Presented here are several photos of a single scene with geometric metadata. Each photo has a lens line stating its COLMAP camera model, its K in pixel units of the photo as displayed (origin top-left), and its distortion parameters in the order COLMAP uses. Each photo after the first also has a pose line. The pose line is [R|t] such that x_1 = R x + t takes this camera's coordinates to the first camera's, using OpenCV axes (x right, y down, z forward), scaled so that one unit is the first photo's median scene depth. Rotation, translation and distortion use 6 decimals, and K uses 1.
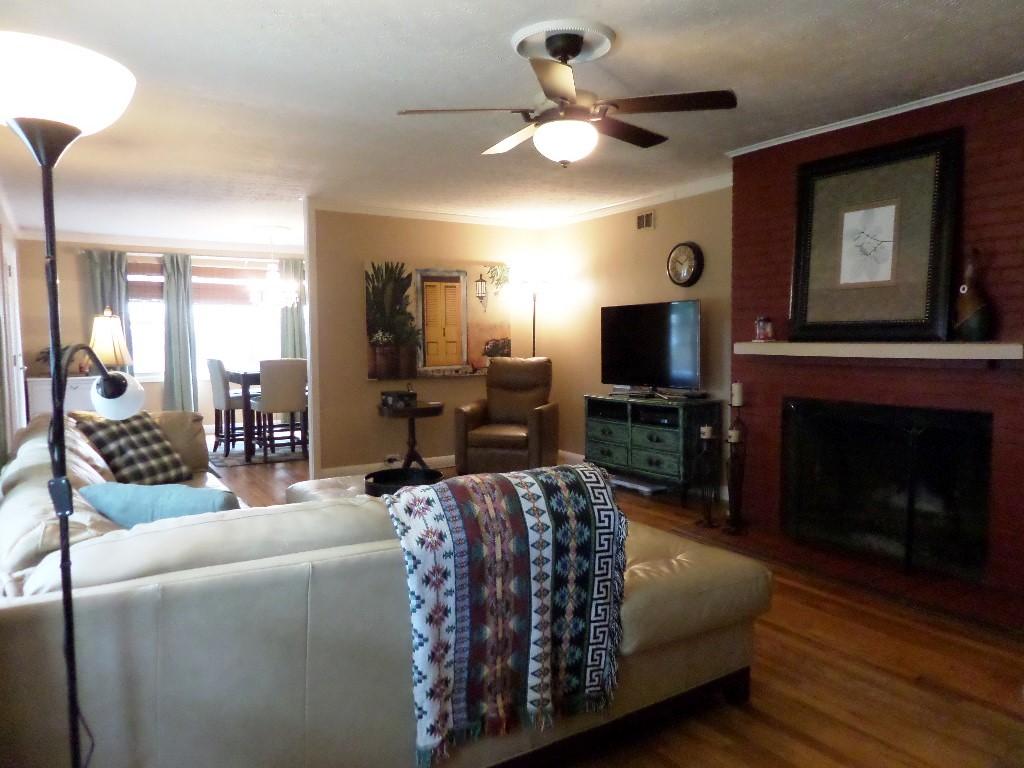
lens RADIAL K [[731.5, 0, 511.5], [0, 731.5, 382.4], [0, 0, 1]] dist [-0.008383, -0.002795]
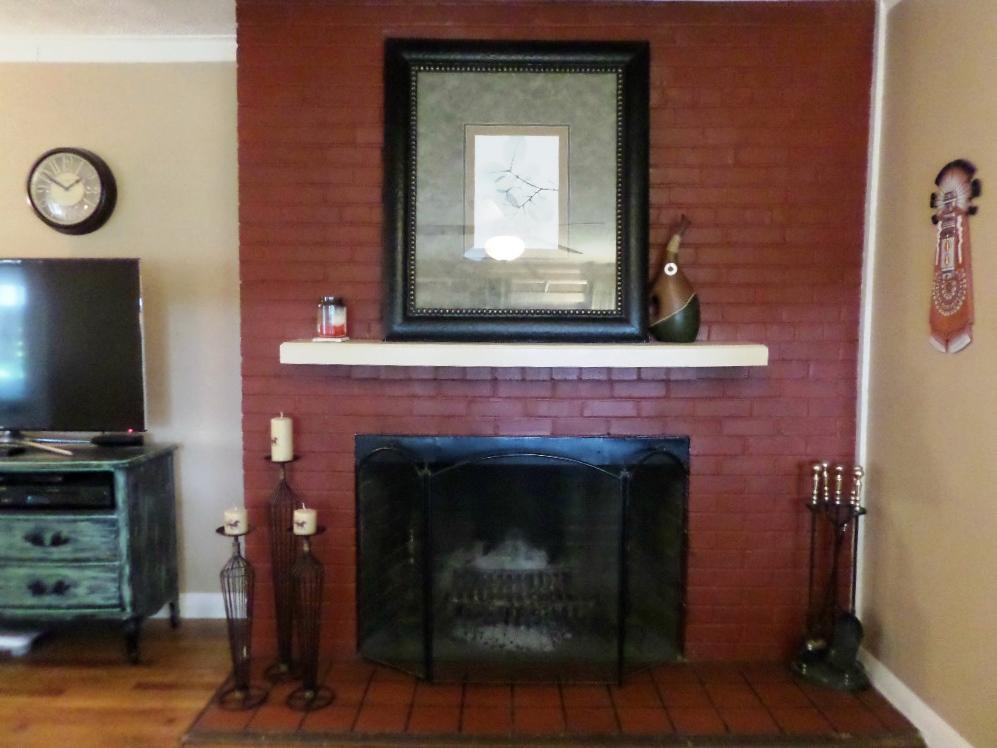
lens RADIAL K [[712.2, 0, 496.5], [0, 712.2, 381.2], [0, 0, 1]] dist [-0.008383, -0.002795]
pose [[0.526689, -0.040704, 0.849083, -0.054665], [0.039237, 0.998952, 0.023550, -0.034519], [-0.849152, 0.020912, 0.527734, 0.640204]]
